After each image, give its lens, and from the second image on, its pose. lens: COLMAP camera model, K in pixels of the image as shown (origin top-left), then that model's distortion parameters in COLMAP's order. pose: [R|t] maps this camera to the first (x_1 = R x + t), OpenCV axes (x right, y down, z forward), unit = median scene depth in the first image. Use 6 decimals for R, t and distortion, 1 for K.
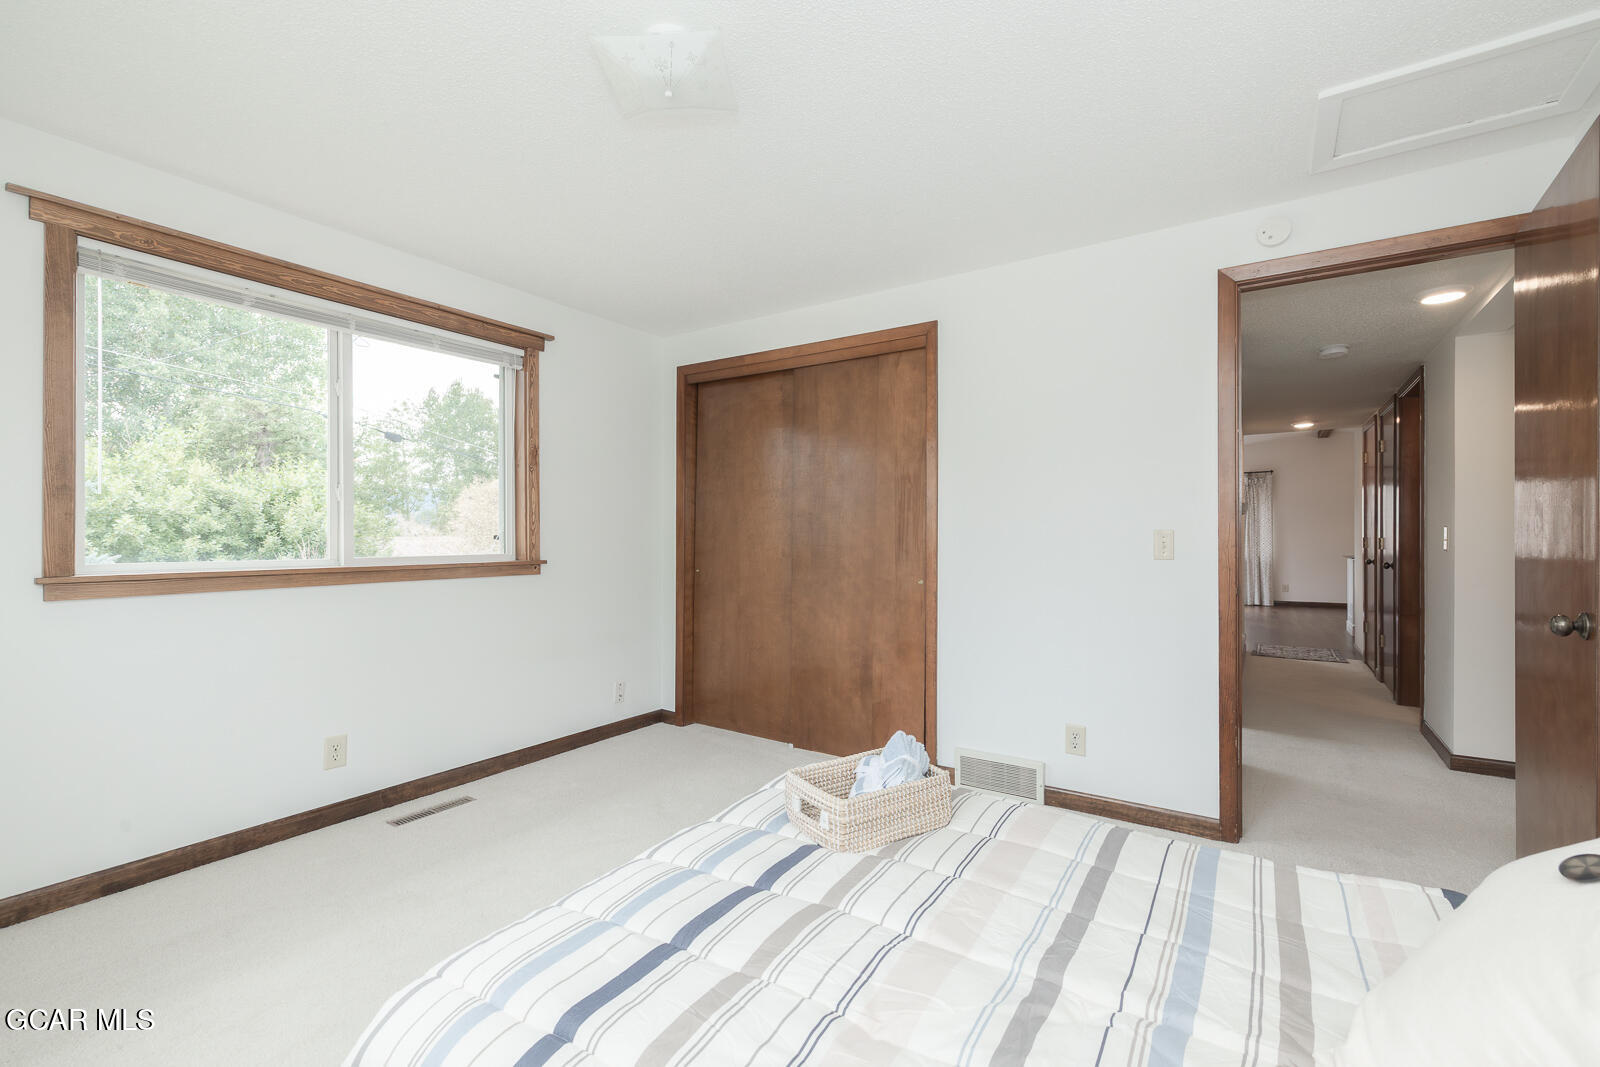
lens RADIAL K [[685.3, 0, 763.0], [0, 685.3, 535.1], [0, 0, 1]] dist [0.000158, -0.000038]
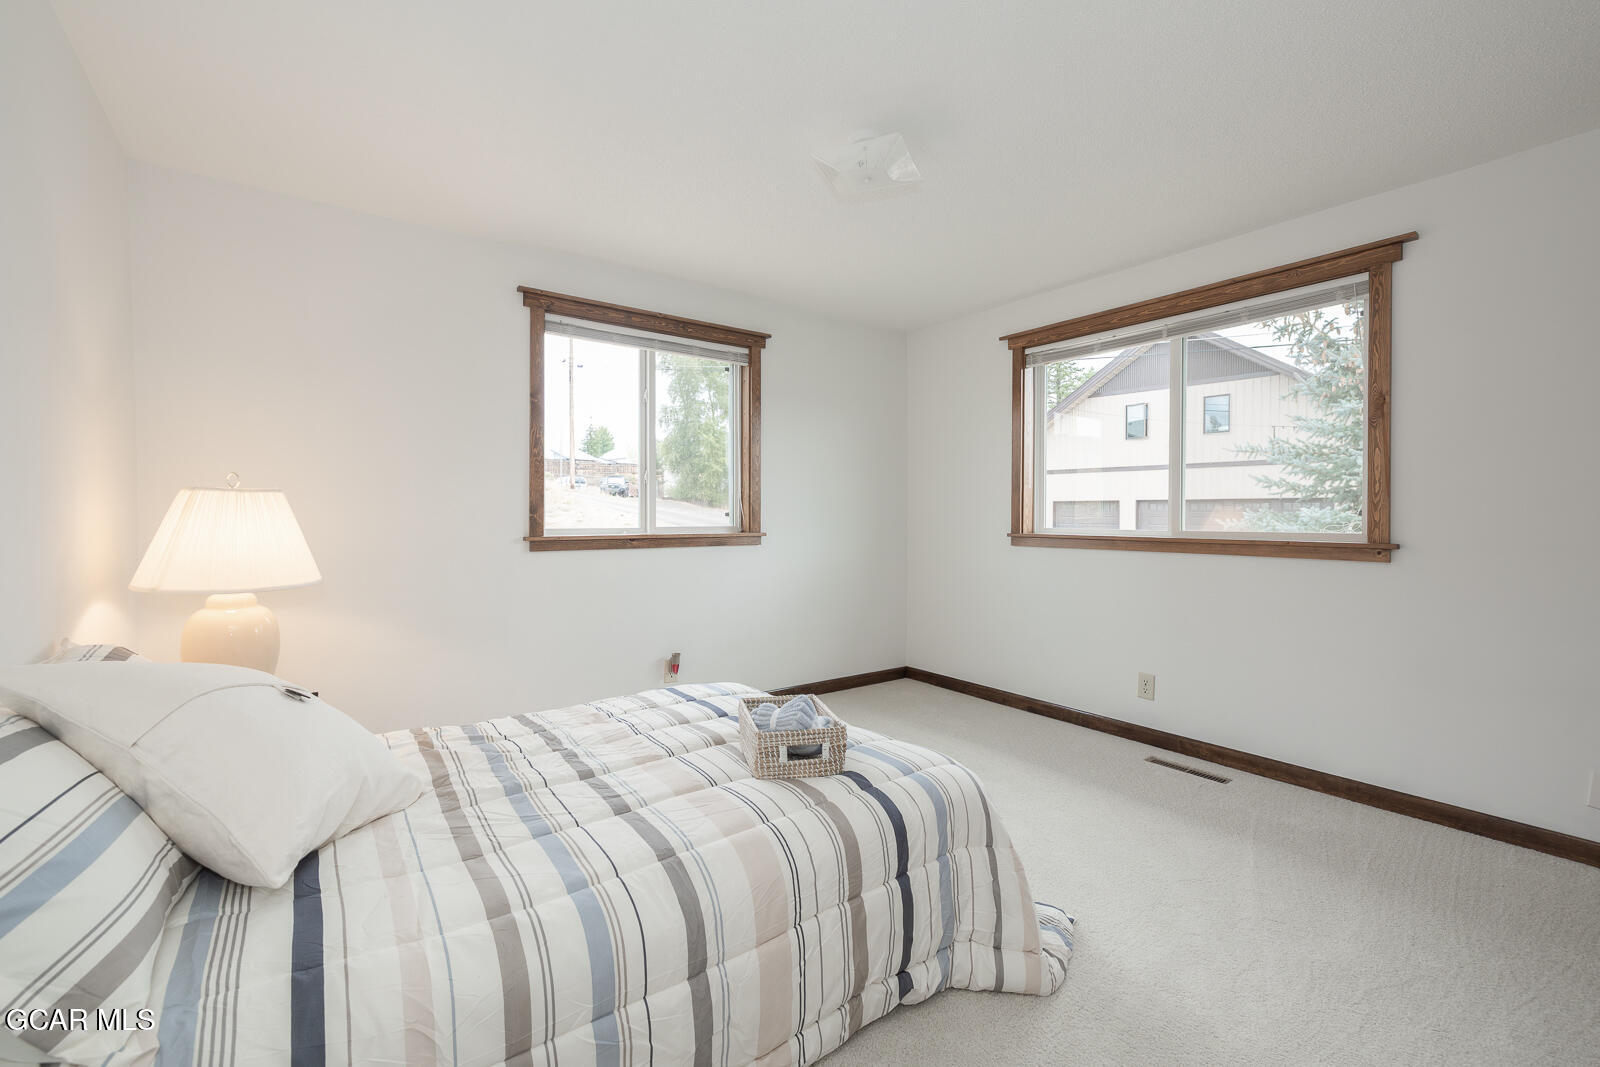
lens RADIAL K [[696.0, 0, 818.8], [0, 696.0, 532.1], [0, 0, 1]] dist [0.000998, 0.000029]
pose [[-0.299480, 0.012437, -0.954022, 0.743144], [-0.013280, 0.999764, 0.017202, 0.024694], [0.954010, 0.017821, -0.299244, 0.805861]]
